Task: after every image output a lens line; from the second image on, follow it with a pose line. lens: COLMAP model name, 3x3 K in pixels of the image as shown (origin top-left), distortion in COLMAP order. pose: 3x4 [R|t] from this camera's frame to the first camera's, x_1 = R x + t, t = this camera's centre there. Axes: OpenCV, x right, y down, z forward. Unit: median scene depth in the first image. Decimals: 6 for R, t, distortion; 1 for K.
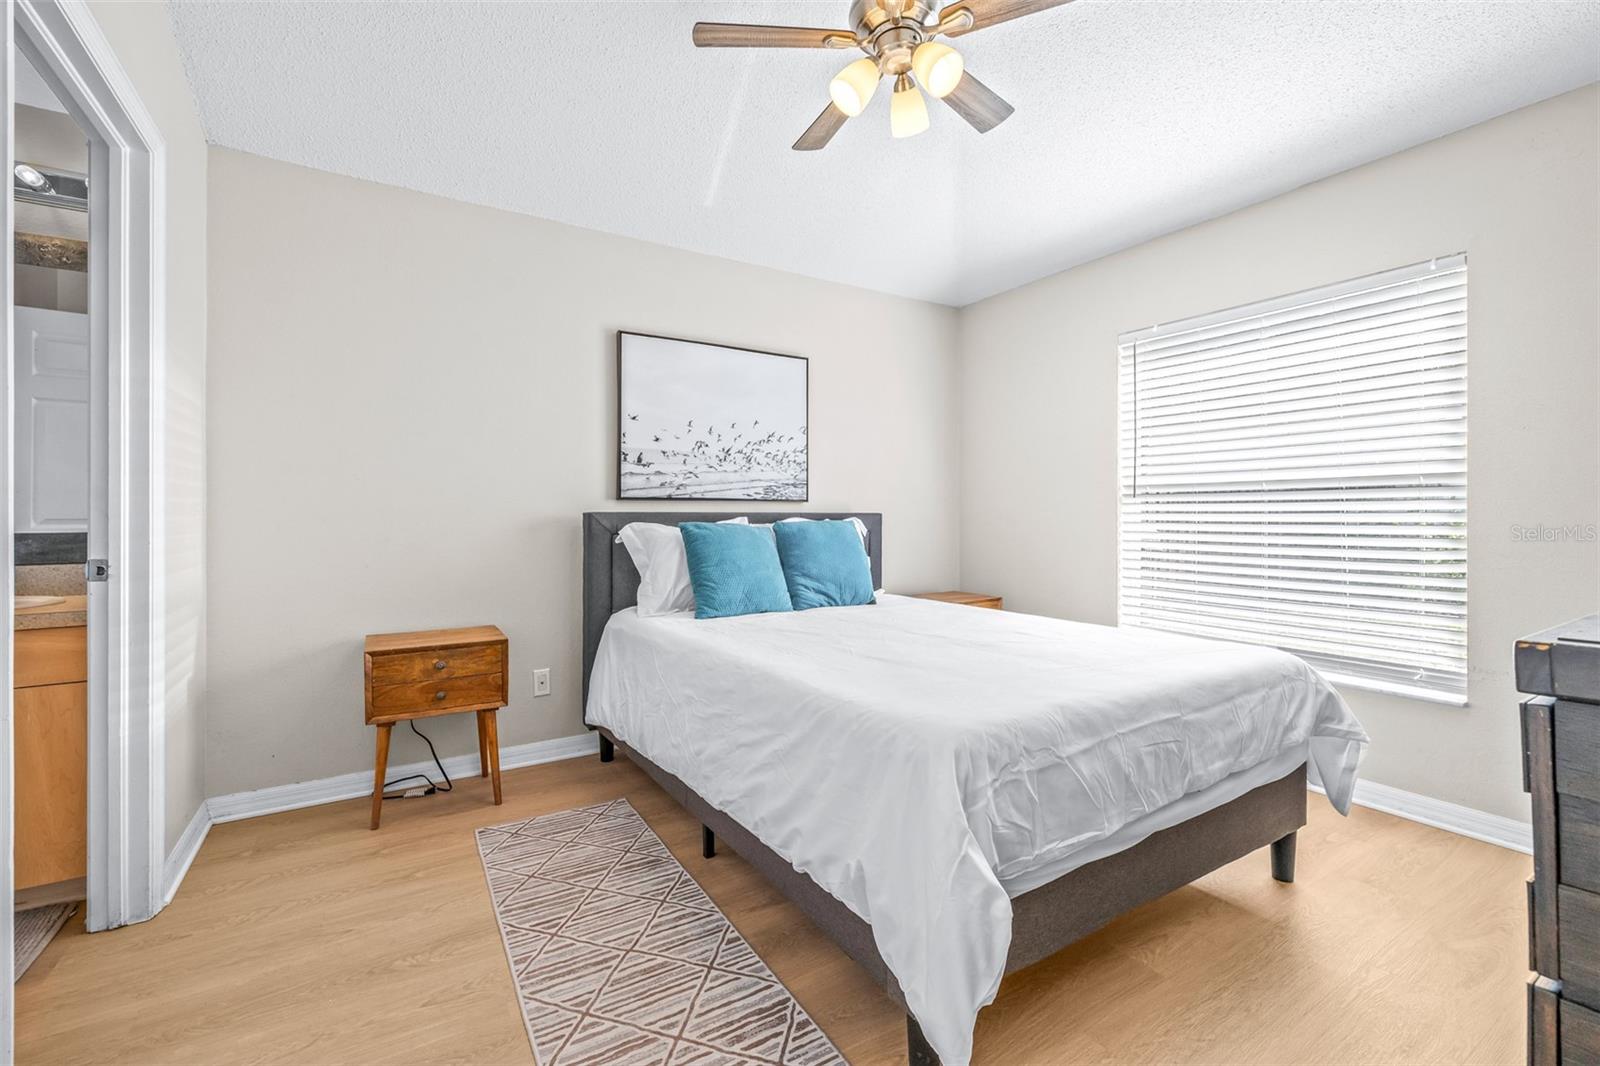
lens RADIAL K [[686.2, 0, 803.2], [0, 686.2, 520.1], [0, 0, 1]] dist [0.000292, 0.000203]
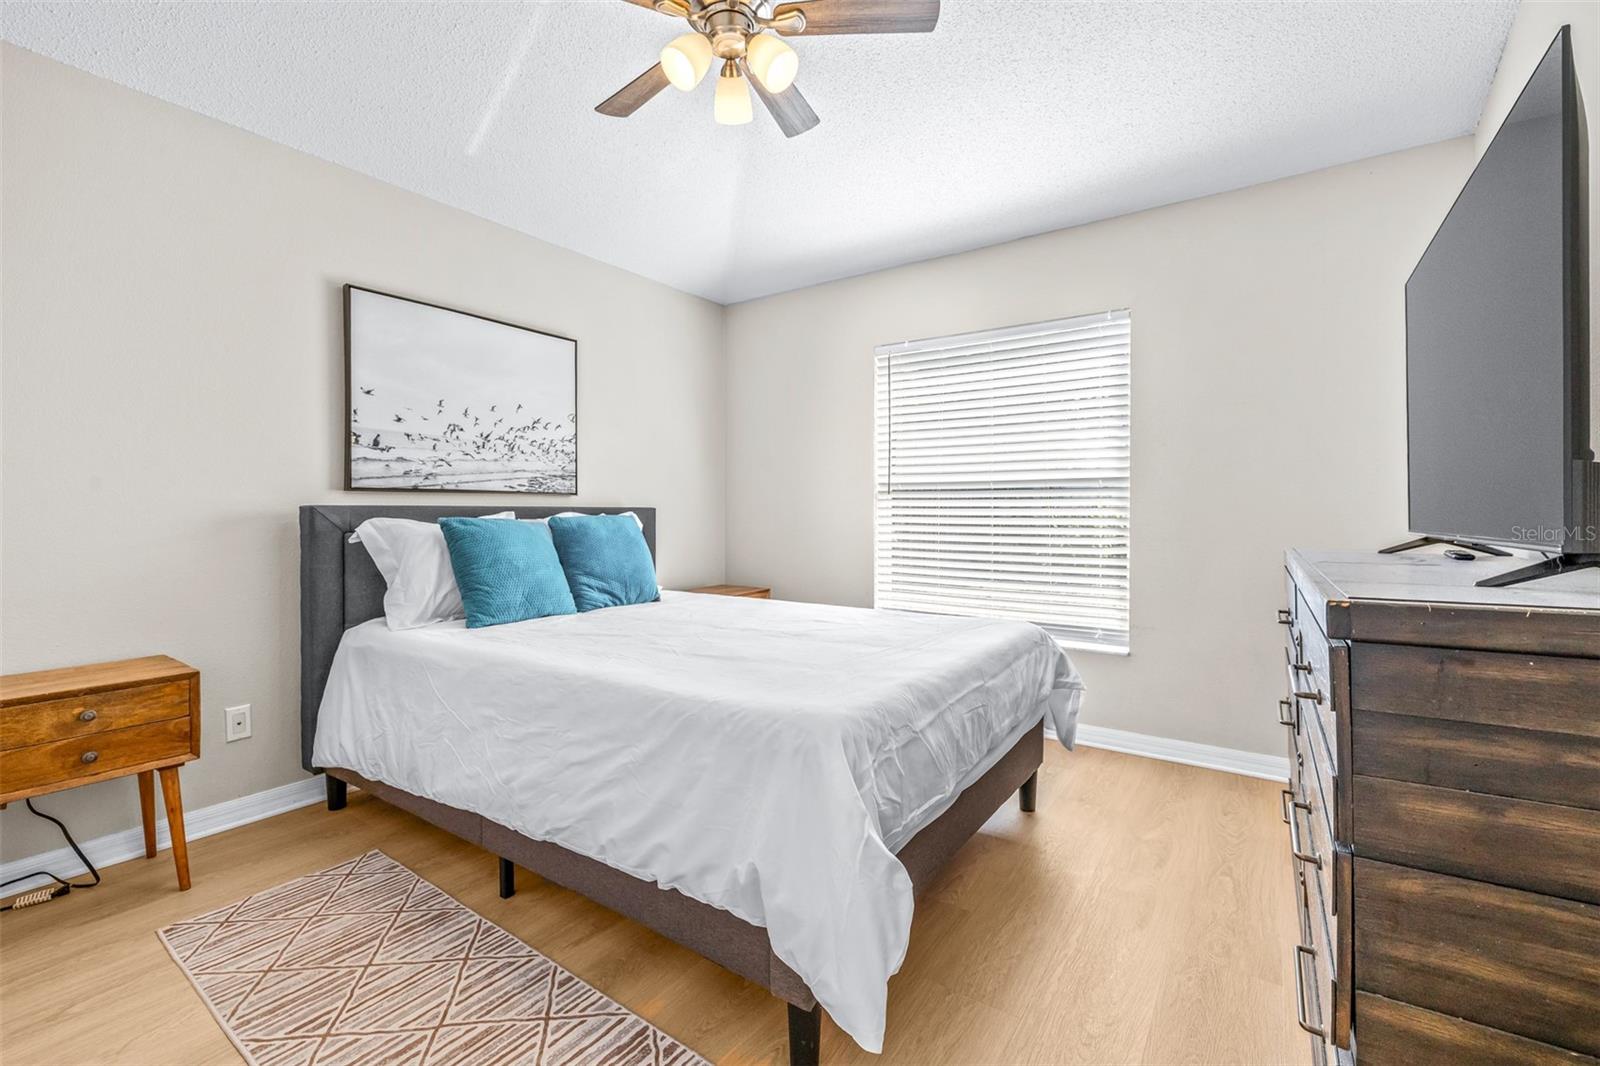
lens RADIAL K [[682.2, 0, 799.3], [0, 682.2, 522.4], [0, 0, 1]] dist [0.000915, -0.000639]
pose [[0.920213, -0.006085, 0.391370, -0.091446], [0.001936, 0.999938, 0.010996, 0.000895], [-0.391412, -0.009361, 0.920168, 0.034829]]
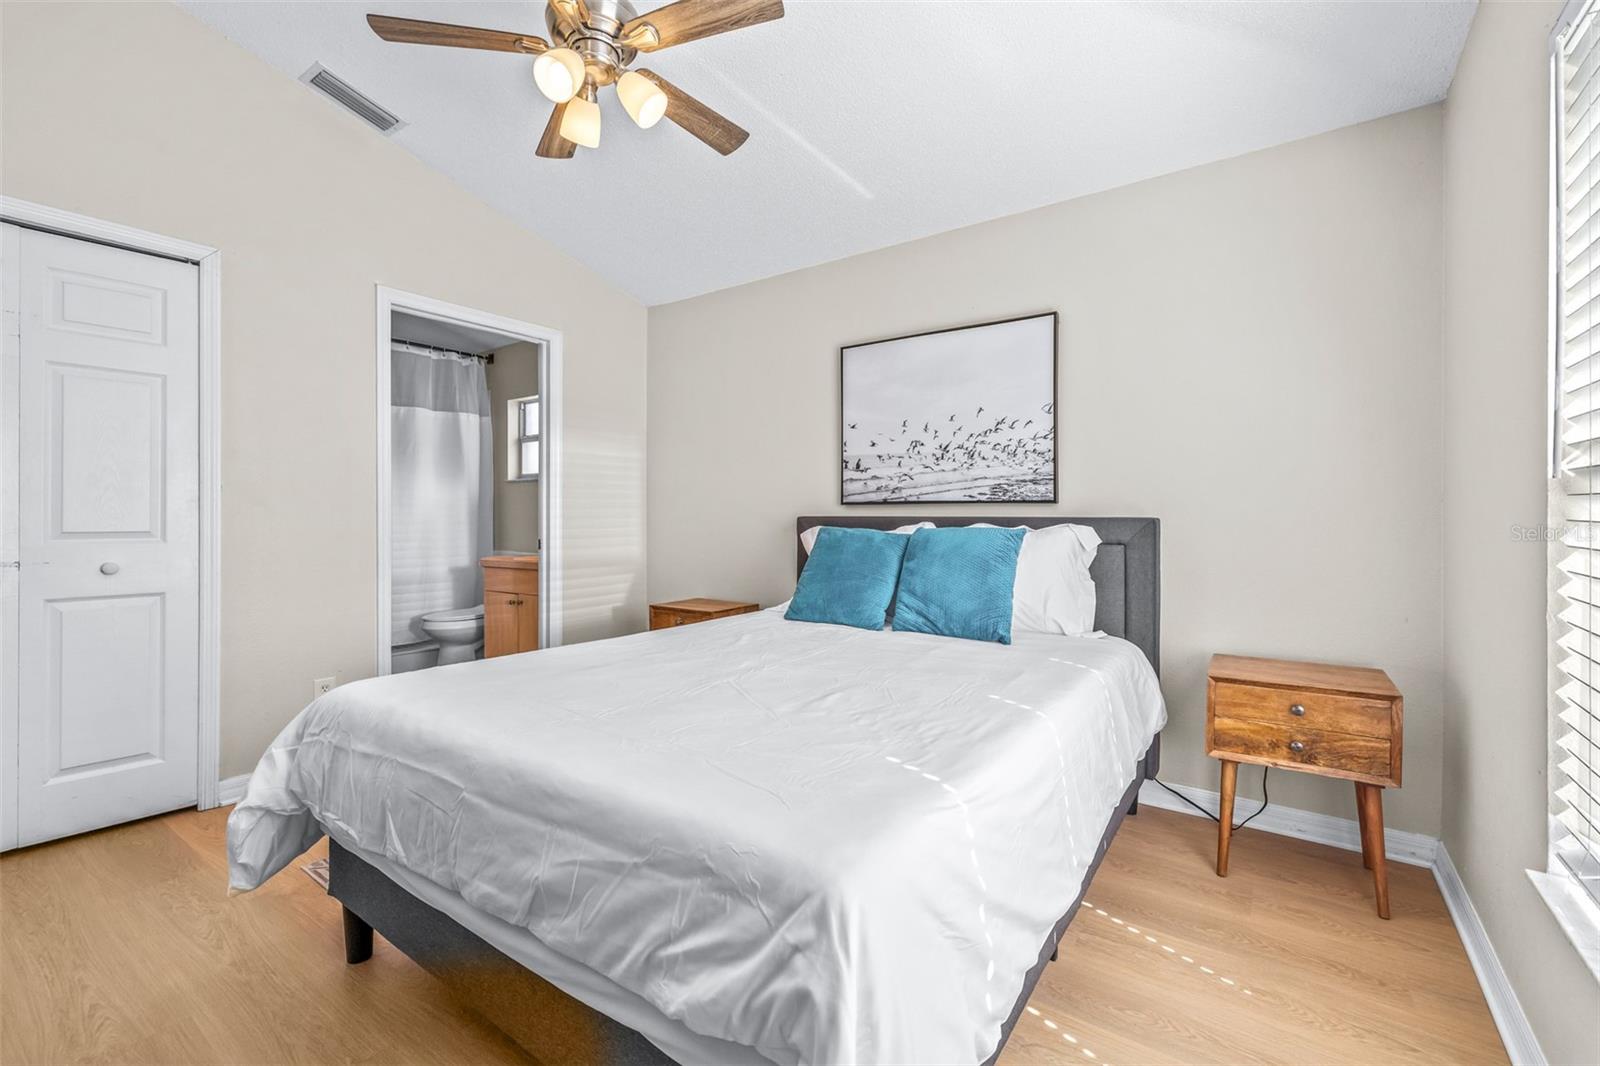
lens RADIAL K [[678.2, 0, 800.0], [0, 678.2, 533.0], [0, 0, 1]] dist [-0.000892, -0.000160]
pose [[0.383687, 0.023945, -0.923153, 0.690635], [-0.008029, 0.999712, 0.022594, -0.008771], [0.923428, -0.001257, 0.383769, 0.529579]]
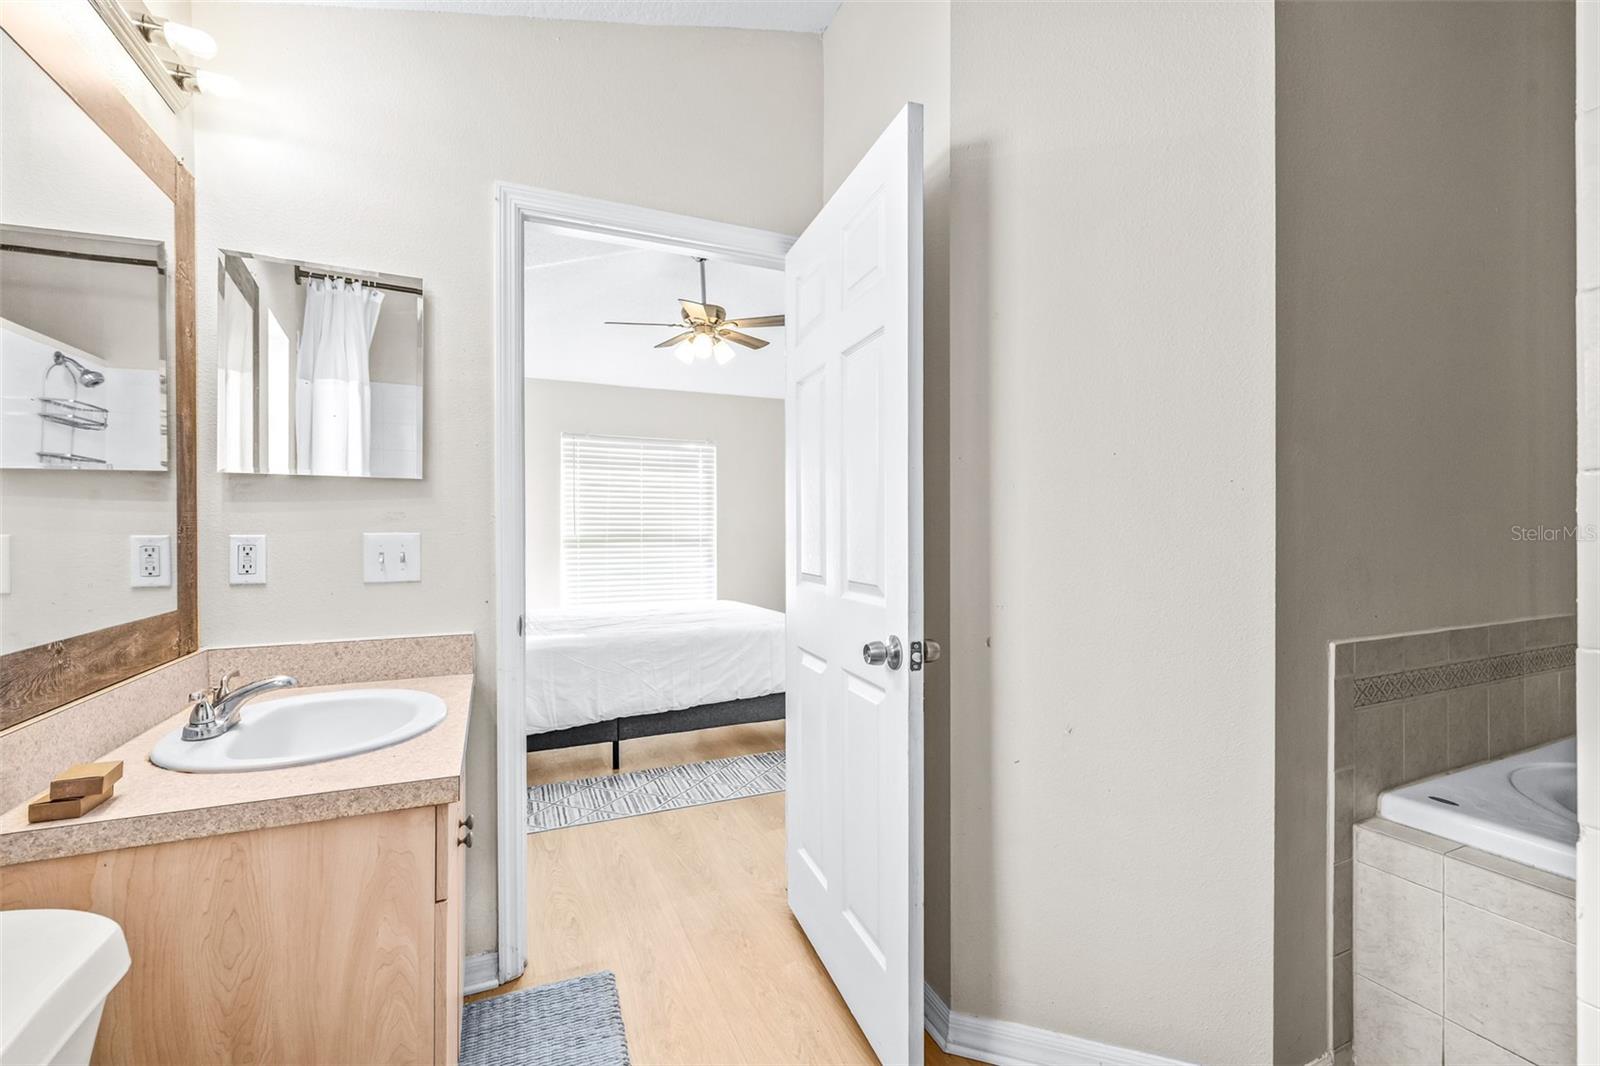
lens RADIAL K [[678.2, 0, 800.0], [0, 678.2, 533.0], [0, 0, 1]] dist [-0.000892, -0.000160]
pose [[0.133489, -0.001872, 0.991049, -1.134278], [0.004927, 0.999987, 0.001225, -0.039372], [-0.991038, 0.004719, 0.133496, 0.250942]]
